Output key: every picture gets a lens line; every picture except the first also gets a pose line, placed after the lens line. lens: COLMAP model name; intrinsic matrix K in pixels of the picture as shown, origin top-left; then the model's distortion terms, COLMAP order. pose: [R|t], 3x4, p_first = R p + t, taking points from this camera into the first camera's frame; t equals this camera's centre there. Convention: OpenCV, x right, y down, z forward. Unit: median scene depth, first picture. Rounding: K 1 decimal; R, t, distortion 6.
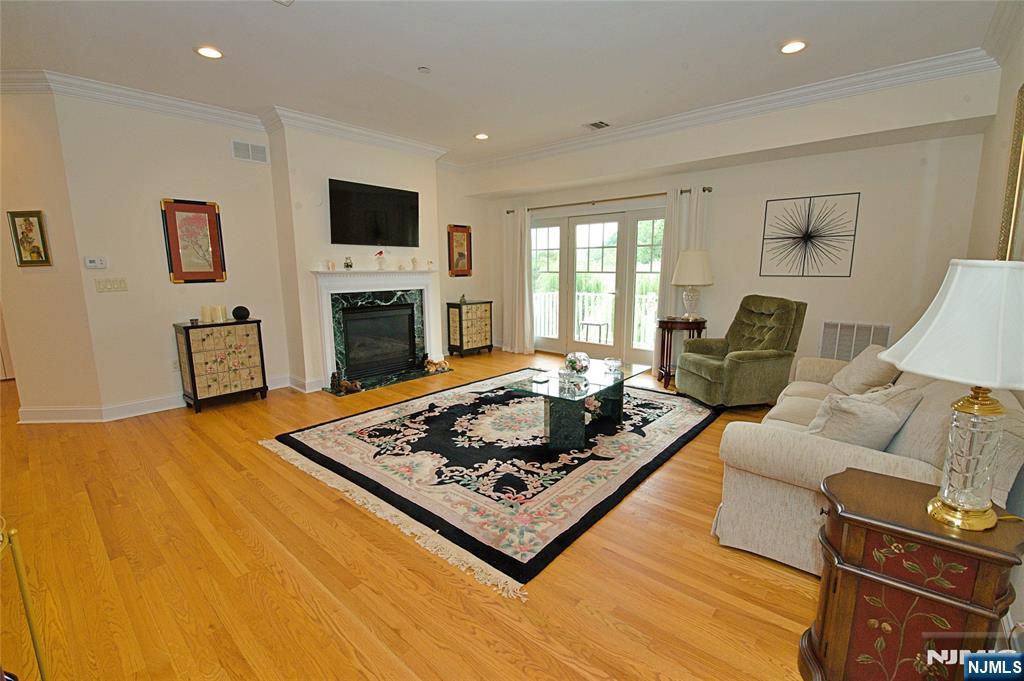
lens RADIAL K [[438.7, 0, 512.0], [0, 438.7, 340.5], [0, 0, 1]] dist [-0.001009, -0.010680]
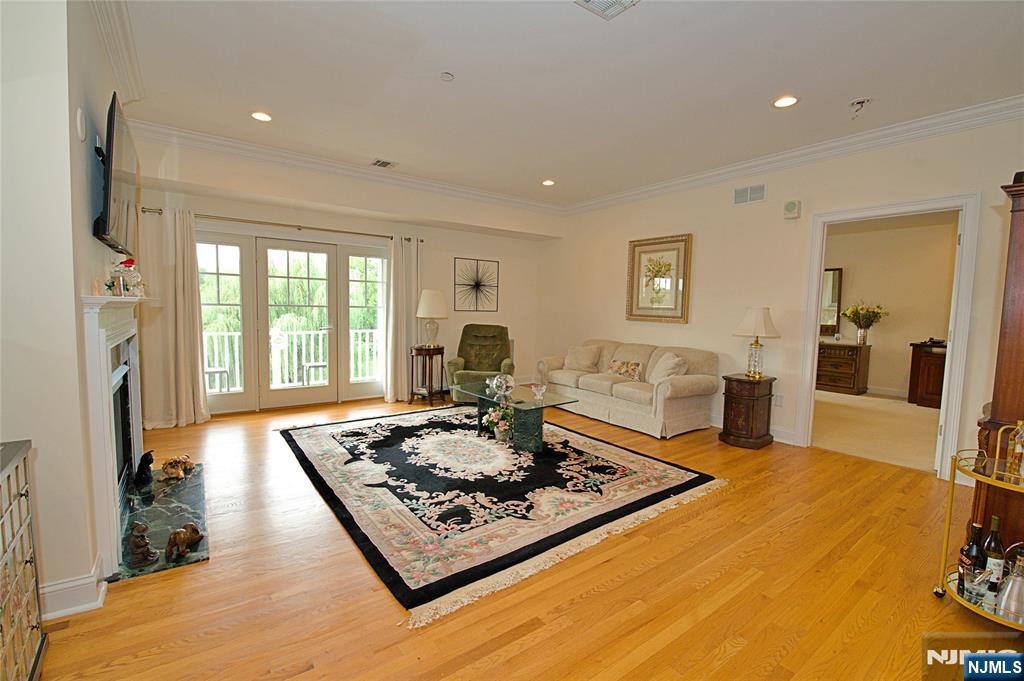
lens RADIAL K [[438.7, 0, 512.0], [0, 438.7, 340.5], [0, 0, 1]] dist [-0.001009, -0.010680]
pose [[0.215113, -0.063910, 0.974496, -0.808406], [0.138467, 0.989771, 0.034346, -0.082556], [-0.966723, 0.127548, 0.221762, 0.570479]]
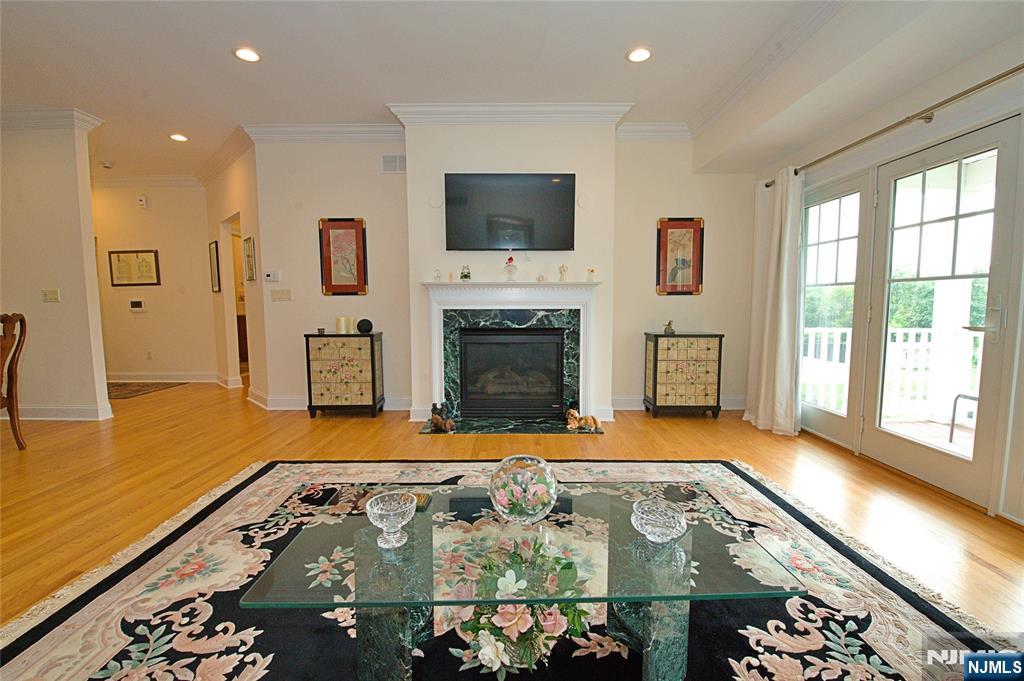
lens RADIAL K [[438.7, 0, 512.0], [0, 438.7, 340.5], [0, 0, 1]] dist [-0.001009, -0.010680]
pose [[0.660320, 0.066364, -0.748046, 0.336477], [-0.124034, 0.992045, -0.021478, -0.050362], [0.740670, 0.106966, 0.663299, 0.596352]]
